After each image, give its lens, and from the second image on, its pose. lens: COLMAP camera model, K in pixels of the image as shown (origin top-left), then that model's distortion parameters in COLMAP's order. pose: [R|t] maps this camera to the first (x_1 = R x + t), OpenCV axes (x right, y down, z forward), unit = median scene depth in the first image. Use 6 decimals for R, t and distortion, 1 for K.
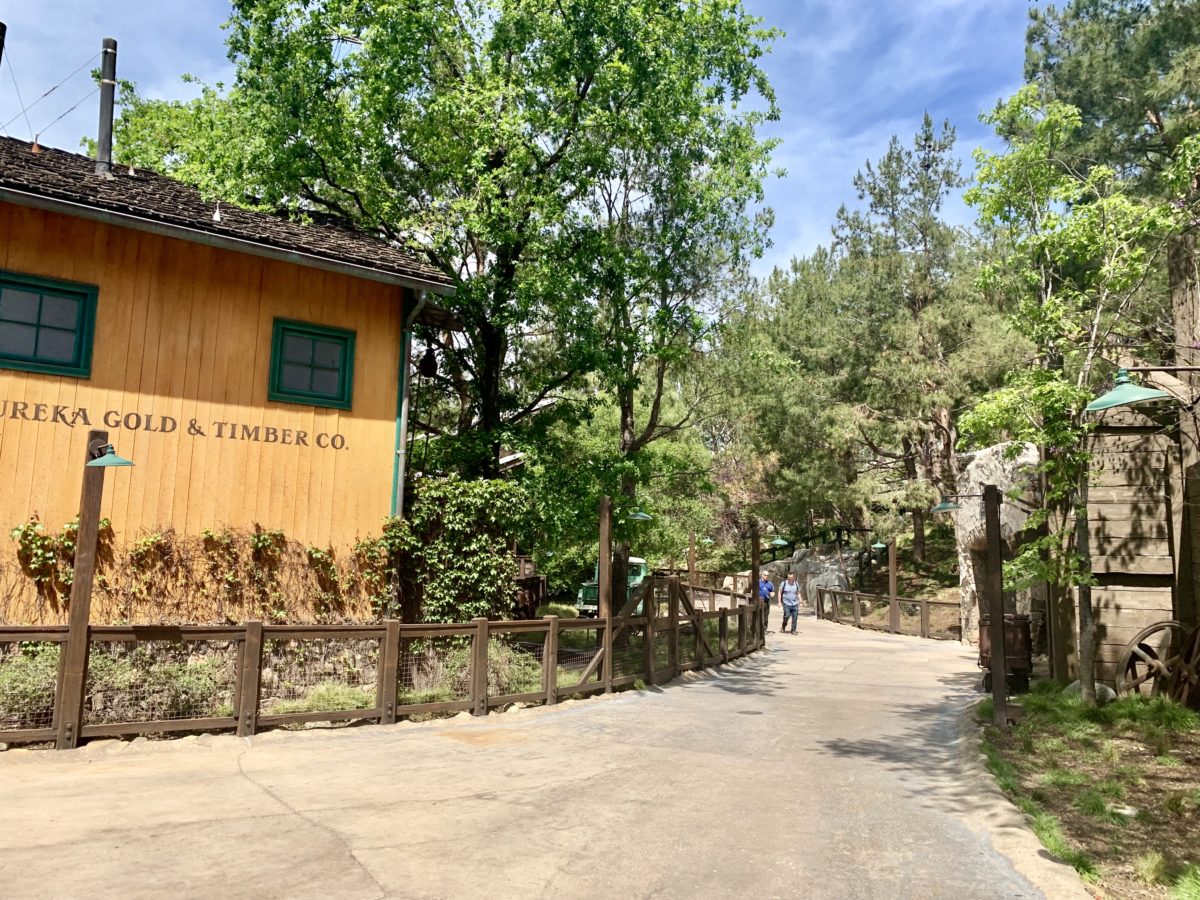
lens RADIAL K [[978.9, 0, 599.8], [0, 978.9, 447.9], [0, 0, 1]] dist [0.014546, 0.000832]
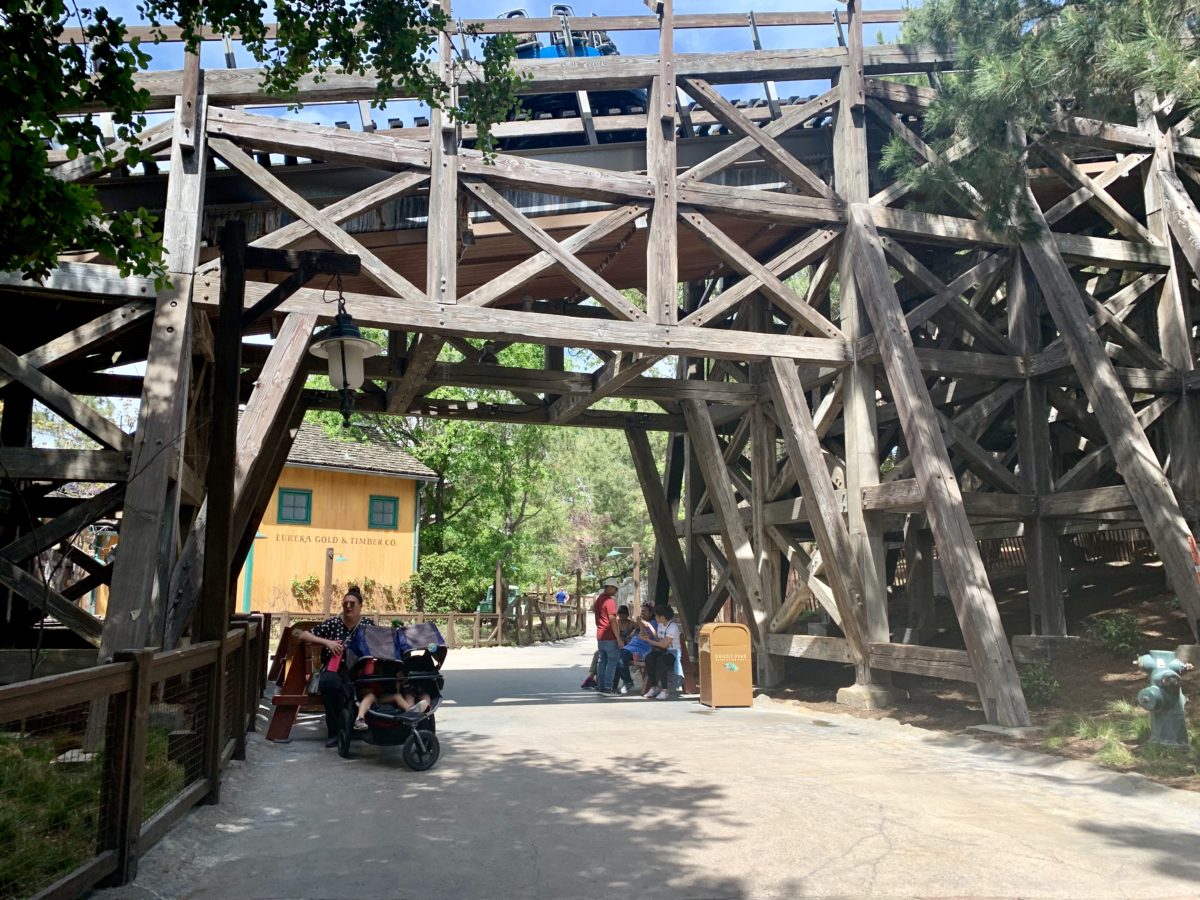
lens RADIAL K [[978.9, 0, 601.7], [0, 978.9, 451.3], [0, 0, 1]] dist [0.014546, 0.000832]
pose [[0.991939, 0.001174, 0.126710, -0.052048], [0.001577, 0.999765, -0.021609, -0.175262], [-0.126706, 0.021635, 0.991704, -1.479107]]
